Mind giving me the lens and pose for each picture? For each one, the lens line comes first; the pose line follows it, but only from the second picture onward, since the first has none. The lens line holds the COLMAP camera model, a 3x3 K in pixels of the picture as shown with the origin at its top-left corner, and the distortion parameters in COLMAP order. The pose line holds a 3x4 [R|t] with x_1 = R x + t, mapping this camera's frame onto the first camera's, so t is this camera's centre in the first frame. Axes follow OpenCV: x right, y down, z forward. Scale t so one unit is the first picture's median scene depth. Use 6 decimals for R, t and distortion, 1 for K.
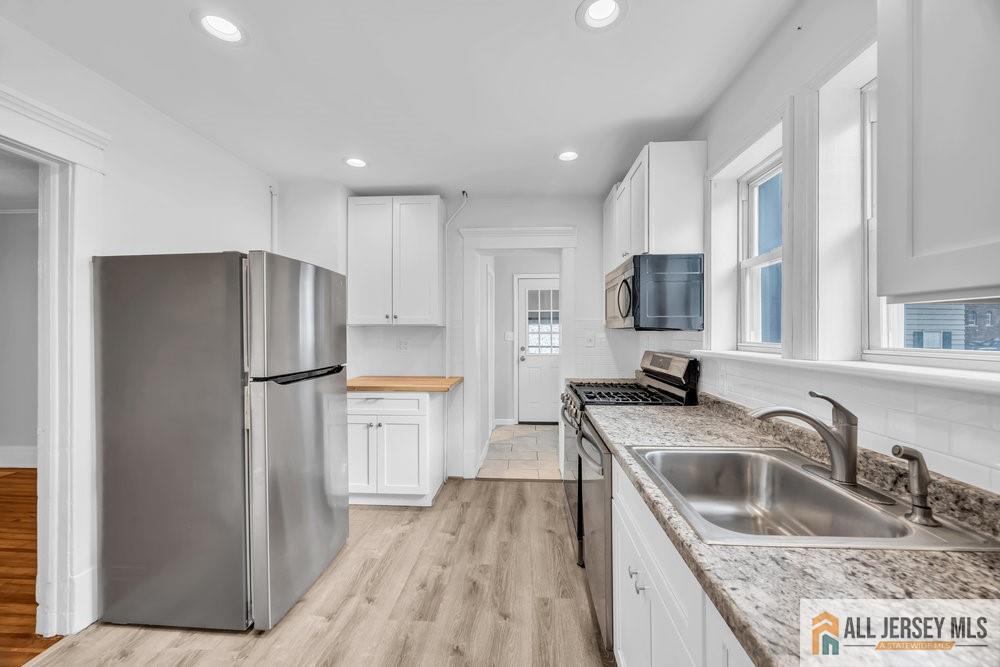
lens RADIAL K [[382.6, 0, 504.2], [0, 382.6, 333.7], [0, 0, 1]] dist [0.010872, 0.000231]
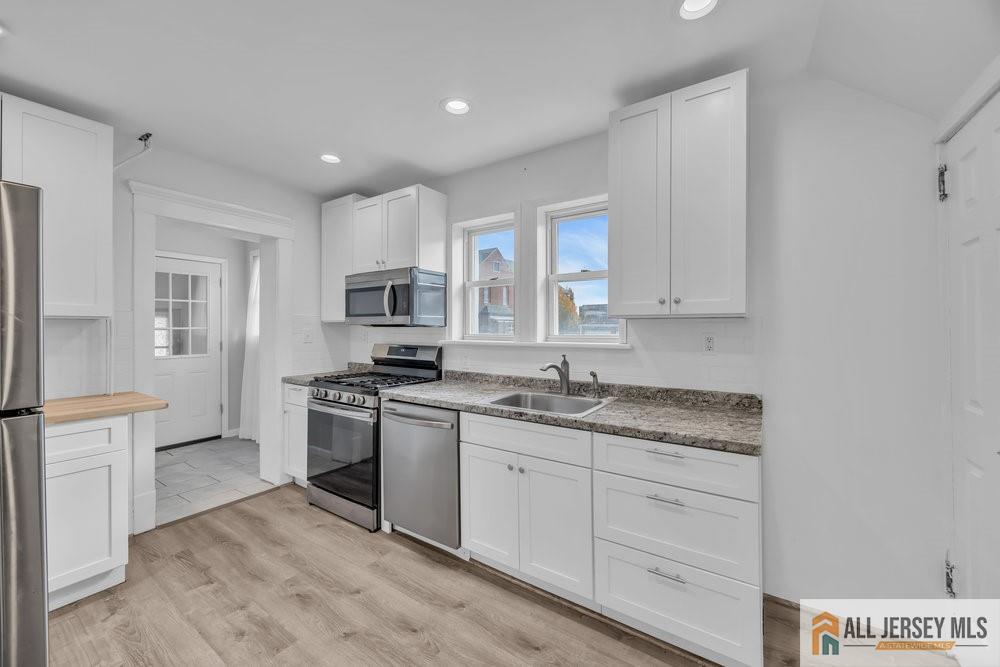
lens RADIAL K [[382.6, 0, 504.1], [0, 382.6, 329.0], [0, 0, 1]] dist [0.010872, 0.000231]
pose [[0.512292, -0.003180, 0.858805, -0.550280], [0.004006, 0.999991, 0.001313, -0.000819], [-0.858802, 0.002768, 0.512300, 0.071654]]
